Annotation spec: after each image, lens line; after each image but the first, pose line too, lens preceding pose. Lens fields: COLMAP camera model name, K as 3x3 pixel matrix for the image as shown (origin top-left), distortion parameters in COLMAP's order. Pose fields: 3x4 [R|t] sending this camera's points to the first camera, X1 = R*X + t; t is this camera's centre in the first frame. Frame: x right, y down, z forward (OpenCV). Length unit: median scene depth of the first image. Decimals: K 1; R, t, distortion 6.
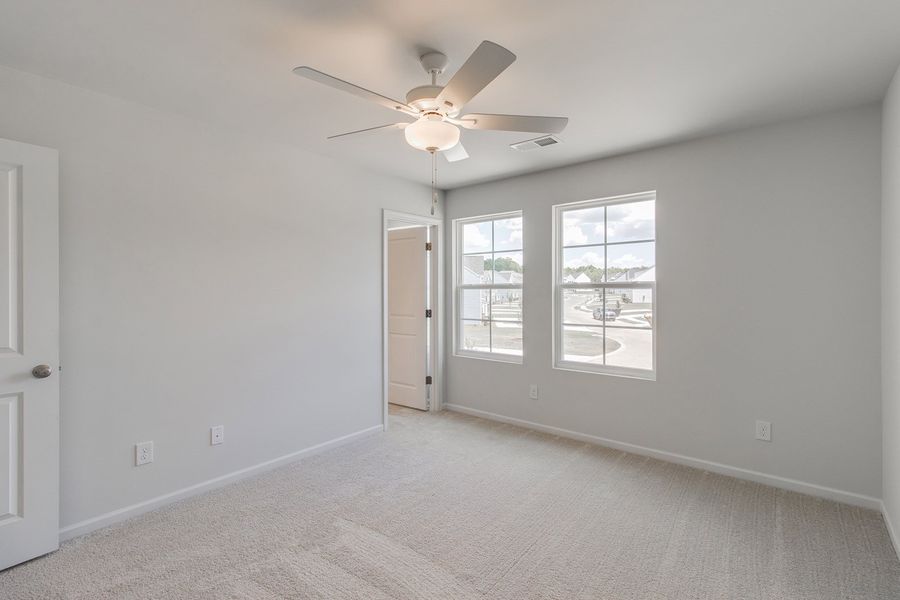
lens RADIAL K [[414.7, 0, 452.4], [0, 414.7, 291.5], [0, 0, 1]] dist [0.000202, 0.000114]
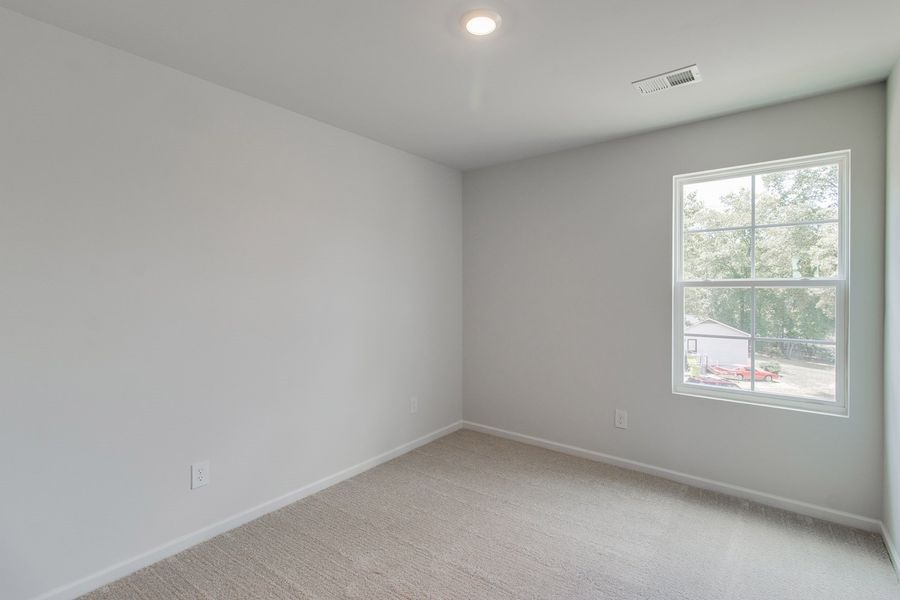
lens RADIAL K [[478.9, 0, 436.9], [0, 478.9, 297.4], [0, 0, 1]] dist [-0.011081, -0.003257]
pose [[0.998233, 0.006039, -0.059114, -0.134270], [-0.005115, 0.999863, 0.015772, 0.000506], [0.059201, -0.015441, 0.998127, 0.114233]]
